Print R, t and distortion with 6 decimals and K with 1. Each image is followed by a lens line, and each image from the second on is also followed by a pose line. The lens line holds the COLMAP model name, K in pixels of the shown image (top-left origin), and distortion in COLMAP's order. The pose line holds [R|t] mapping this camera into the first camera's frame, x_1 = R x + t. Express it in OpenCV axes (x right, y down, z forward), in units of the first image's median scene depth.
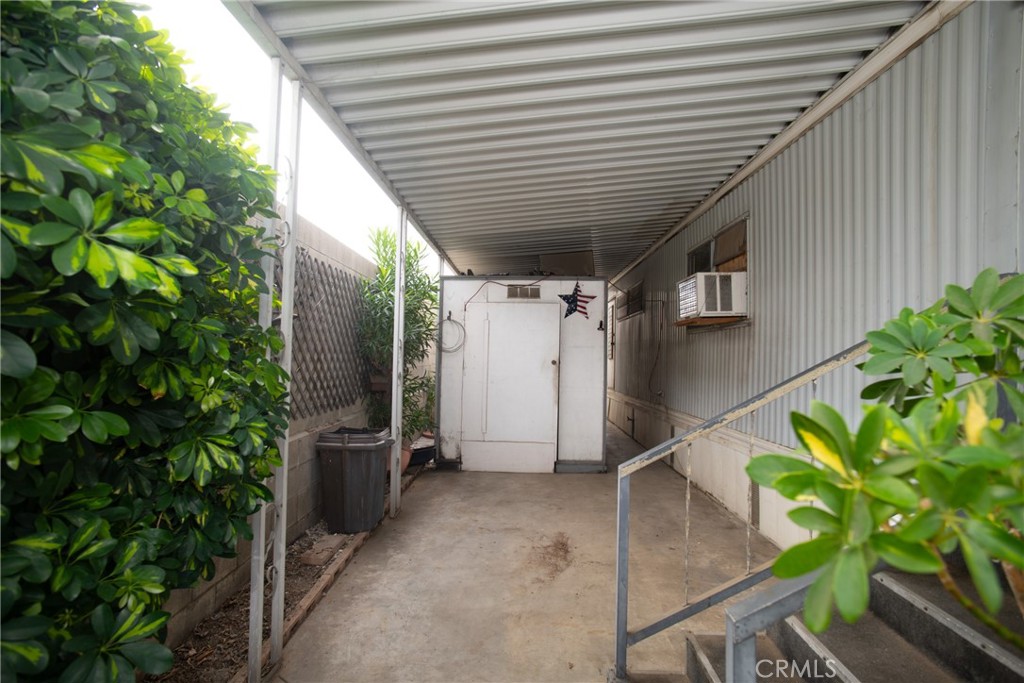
lens RADIAL K [[522.8, 0, 512.0], [0, 522.8, 341.5], [0, 0, 1]] dist [-0.074062, 0.046433]
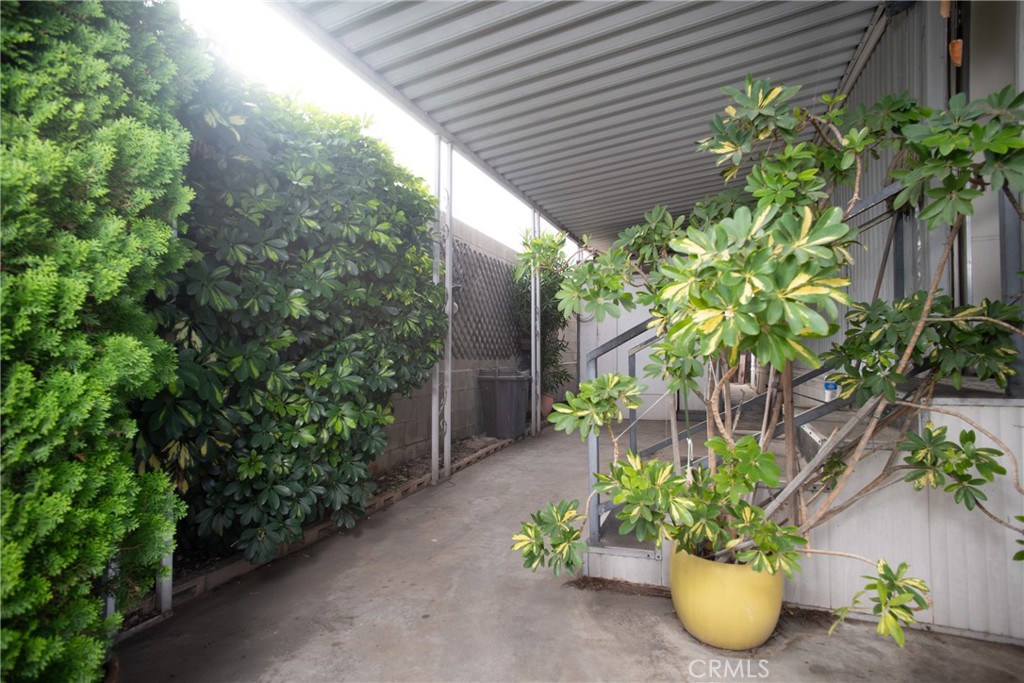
lens RADIAL K [[522.8, 0, 512.0], [0, 522.8, 341.5], [0, 0, 1]] dist [-0.074062, 0.046433]
pose [[0.939967, -0.028370, -0.340085, 0.200114], [0.028519, 0.999583, -0.004561, 0.099488], [0.340073, -0.005412, 0.940384, -0.327029]]
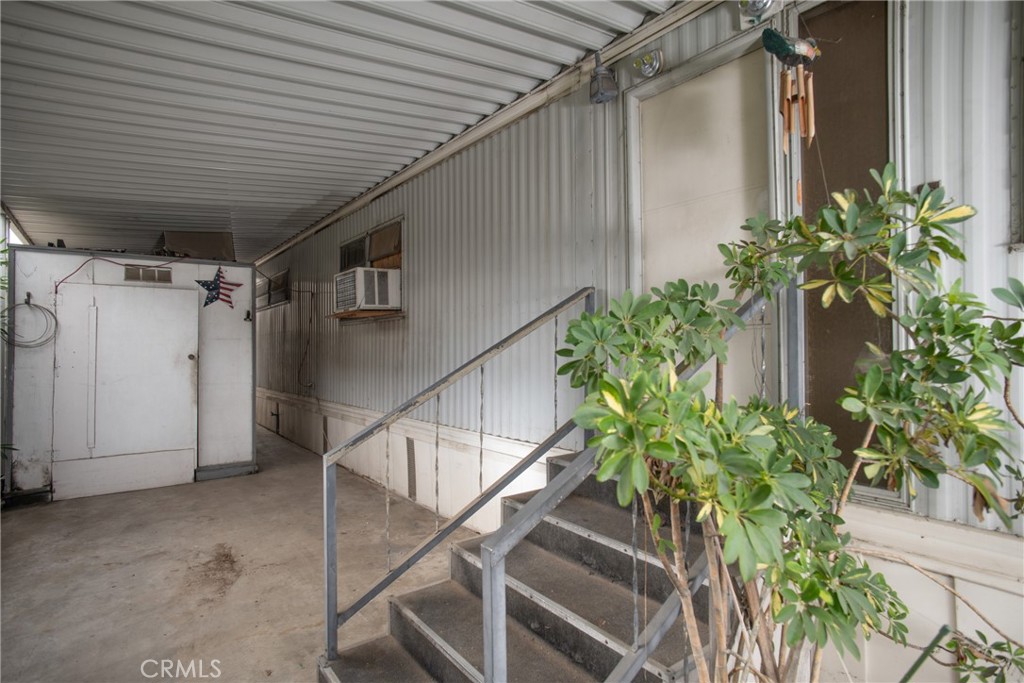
lens RADIAL K [[522.8, 0, 512.0], [0, 522.8, 341.5], [0, 0, 1]] dist [-0.074062, 0.046433]
pose [[0.772006, -0.011084, 0.635518, -0.069952], [0.000040, 0.999849, 0.017390, -0.001202], [-0.635615, -0.013400, 0.771890, -0.008789]]
